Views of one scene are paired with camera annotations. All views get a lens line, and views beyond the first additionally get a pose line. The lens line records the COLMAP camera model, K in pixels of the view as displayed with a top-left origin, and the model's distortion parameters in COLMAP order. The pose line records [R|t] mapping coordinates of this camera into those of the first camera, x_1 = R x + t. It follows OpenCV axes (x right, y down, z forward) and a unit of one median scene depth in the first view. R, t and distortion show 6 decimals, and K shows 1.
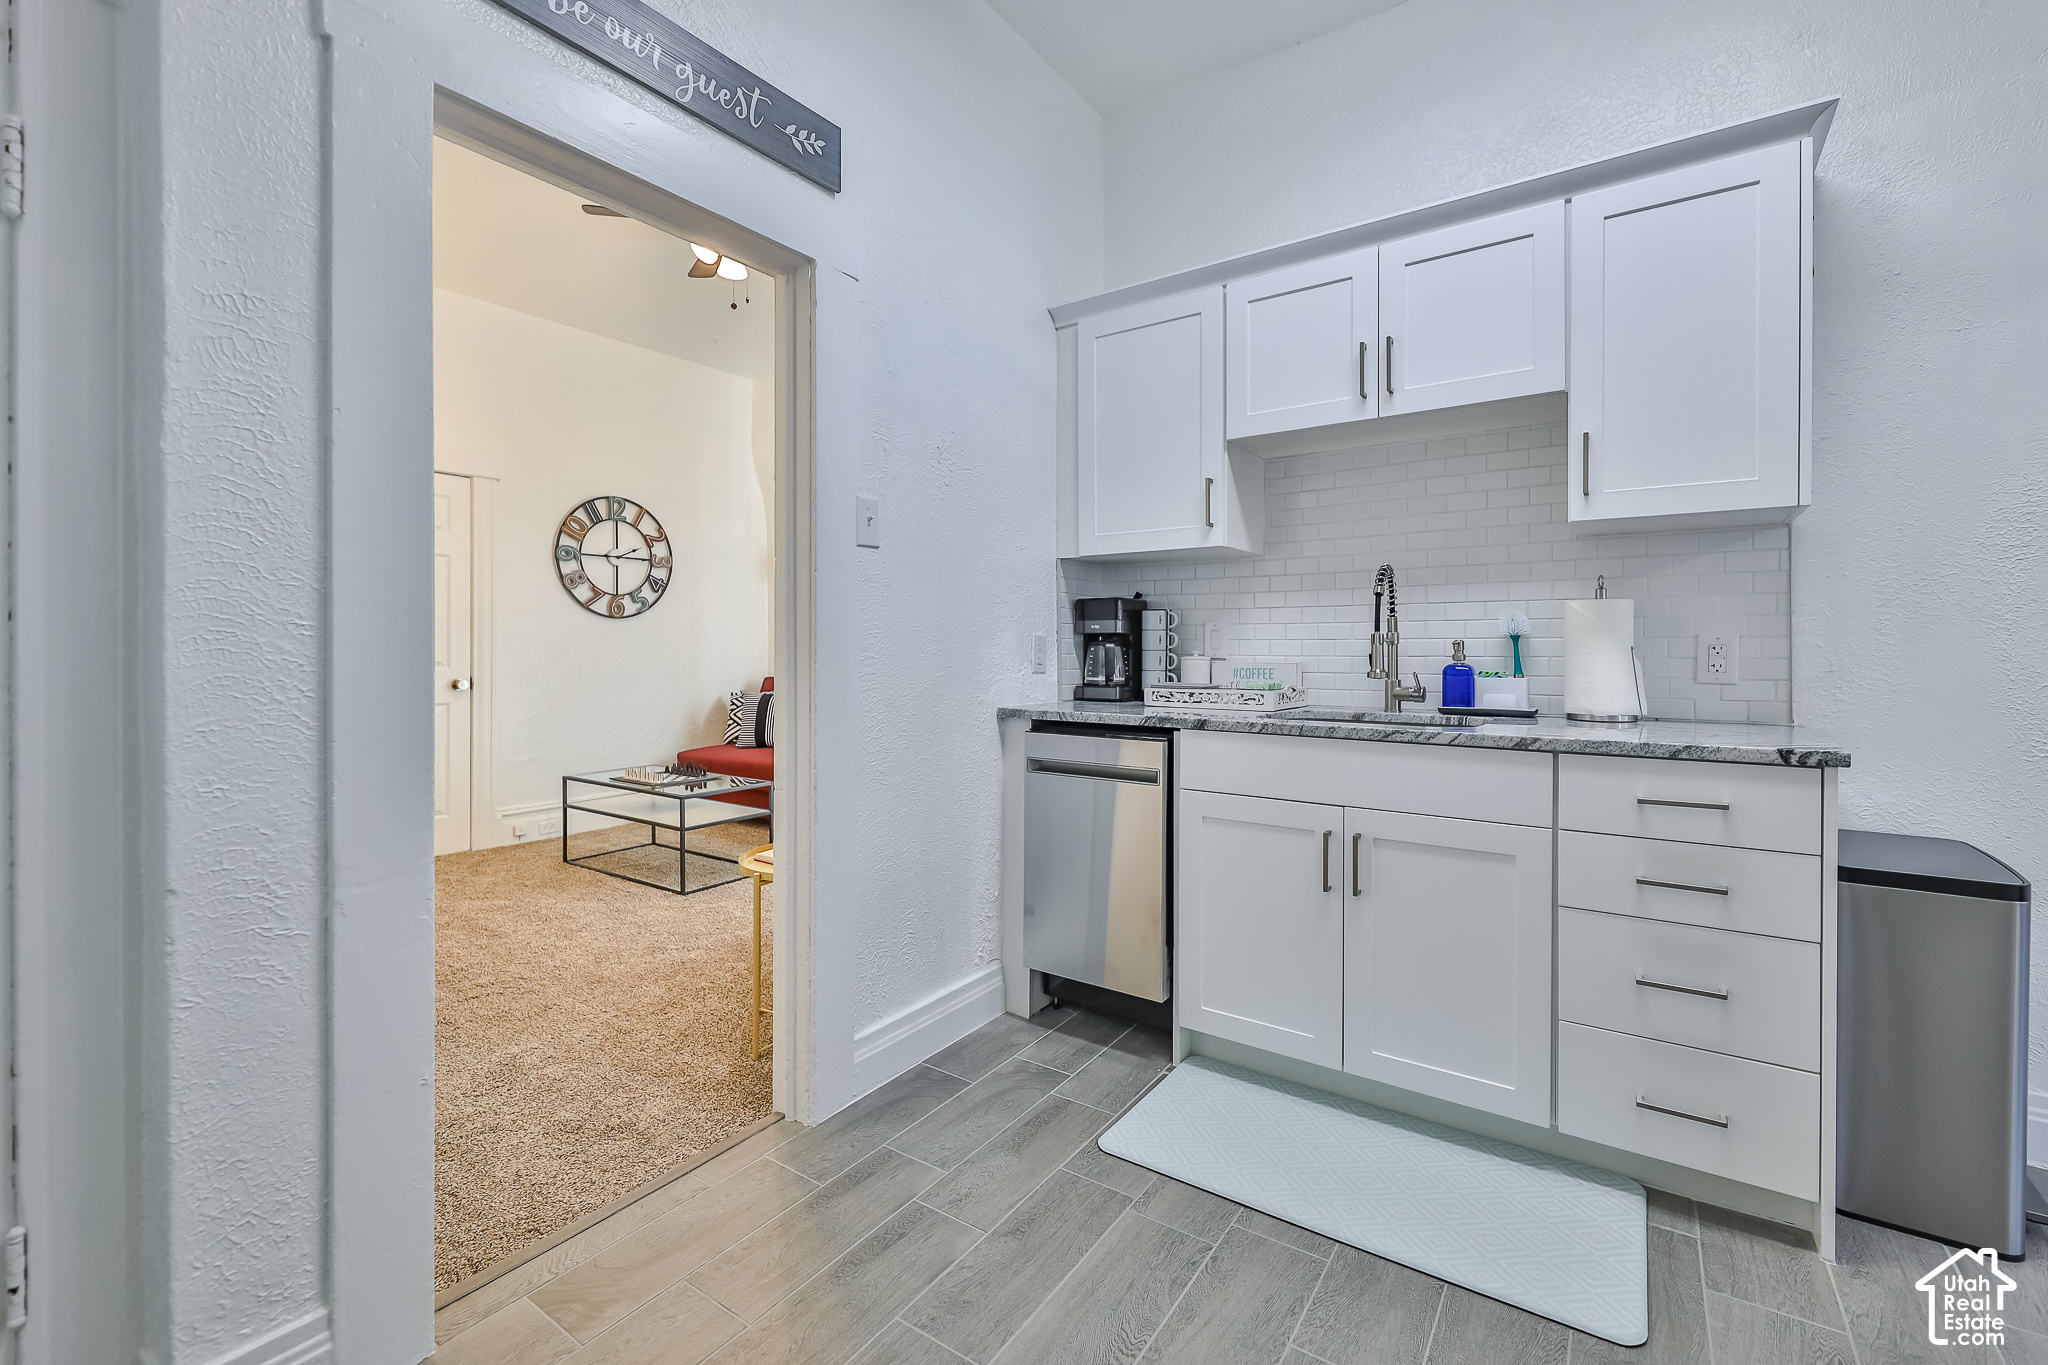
lens RADIAL K [[878.6, 0, 1039.5], [0, 878.6, 650.8], [0, 0, 1]] dist [0.000423, 0.000033]
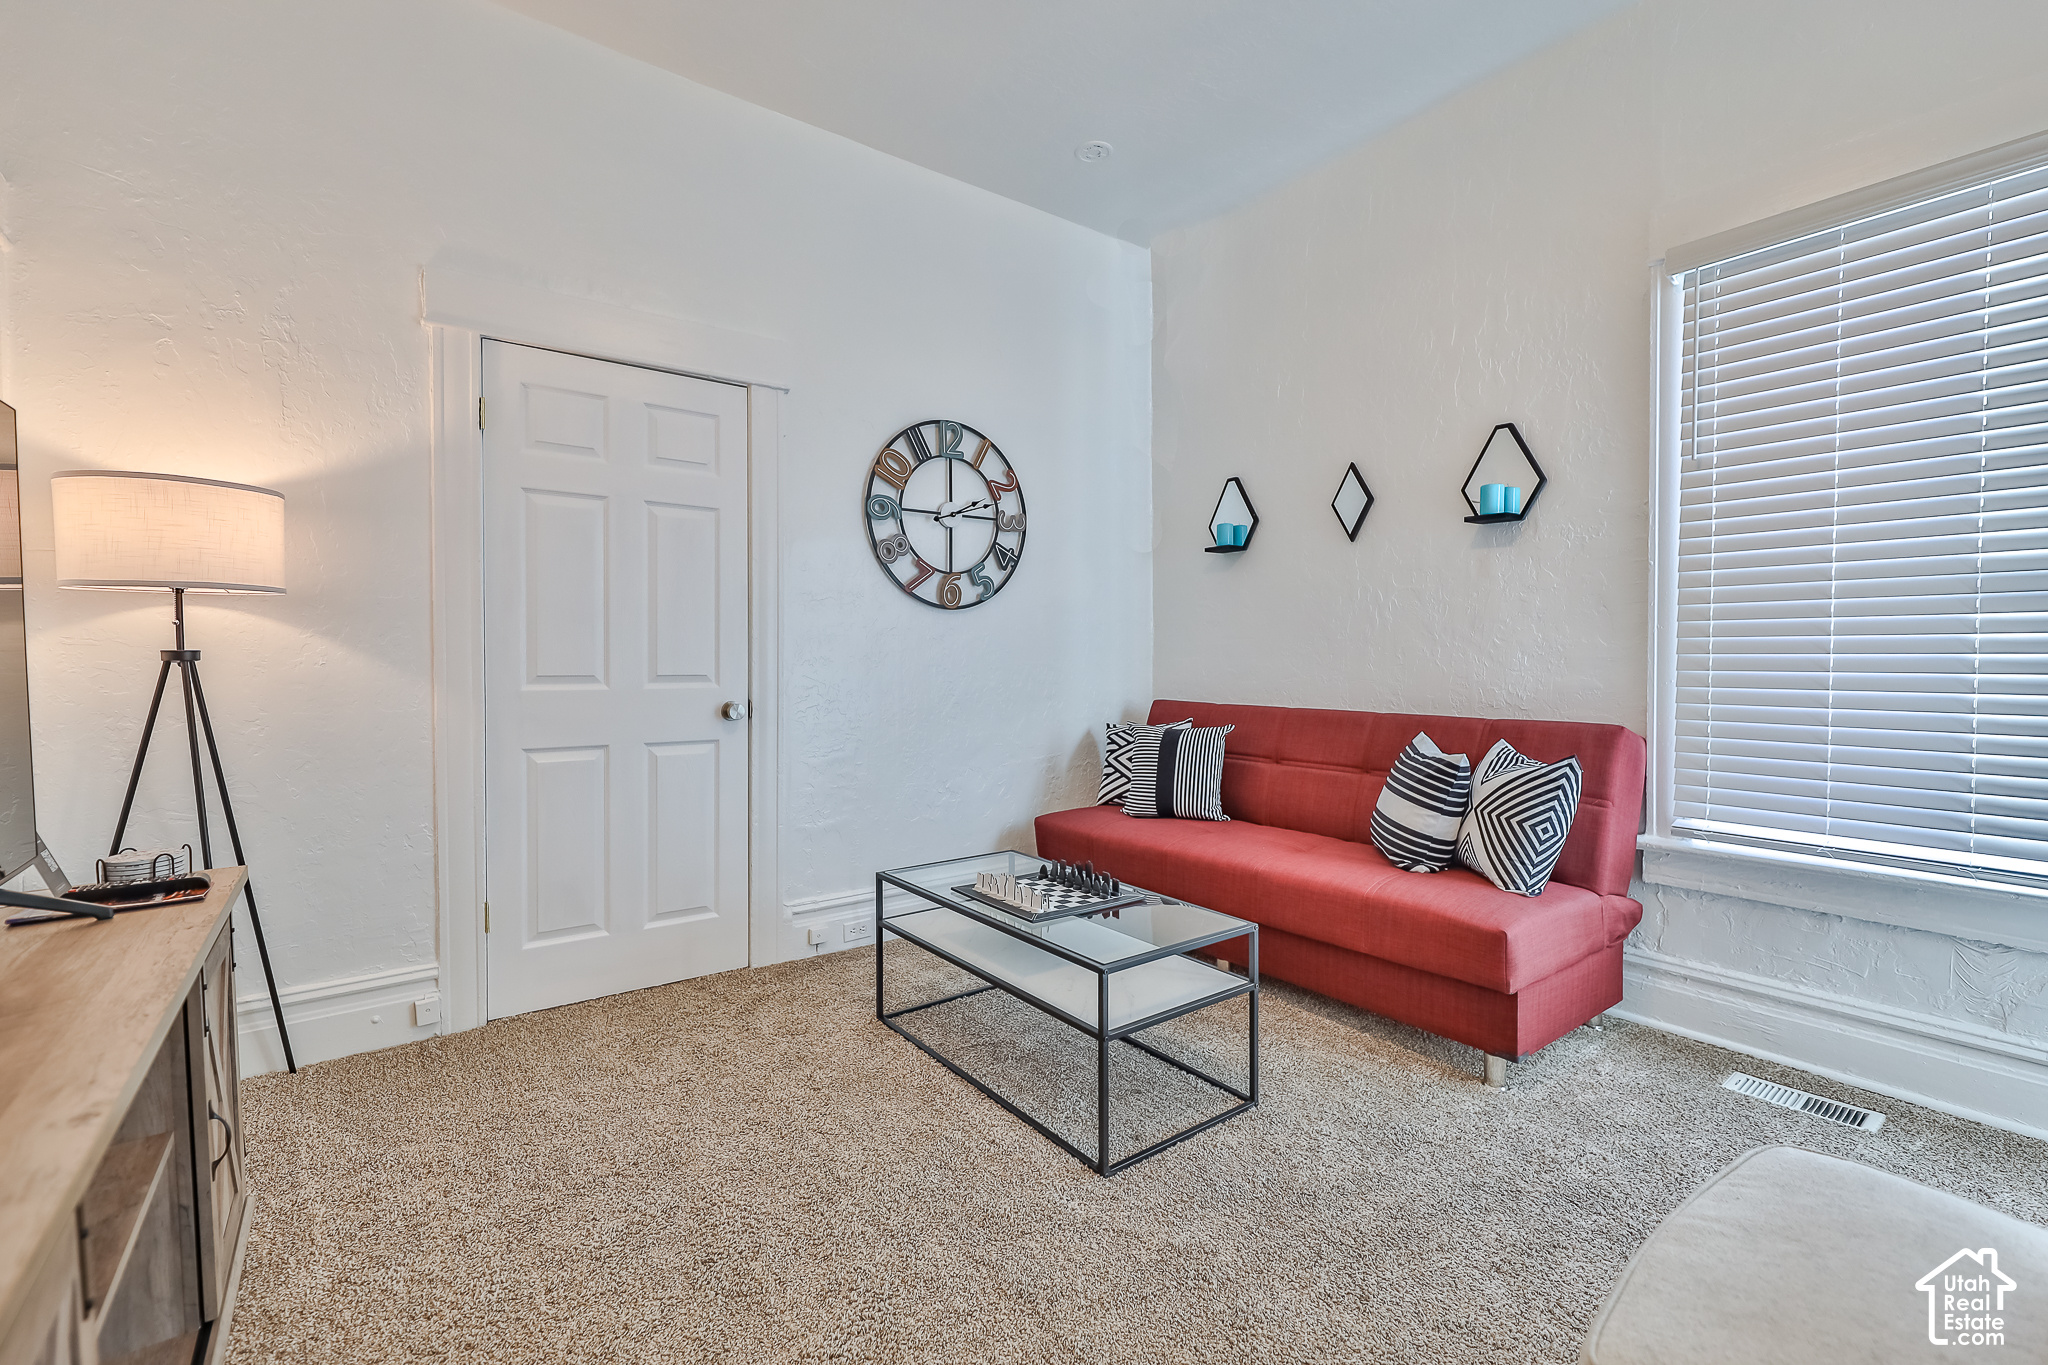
lens RADIAL K [[915.7, 0, 1035.8], [0, 915.7, 672.5], [0, 0, 1]] dist [-0.001927, -0.000229]
pose [[0.947942, 0.005256, -0.318400, -0.205565], [-0.002077, 0.999945, 0.010323, 0.002949], [0.318437, -0.009125, 0.947900, 0.378126]]
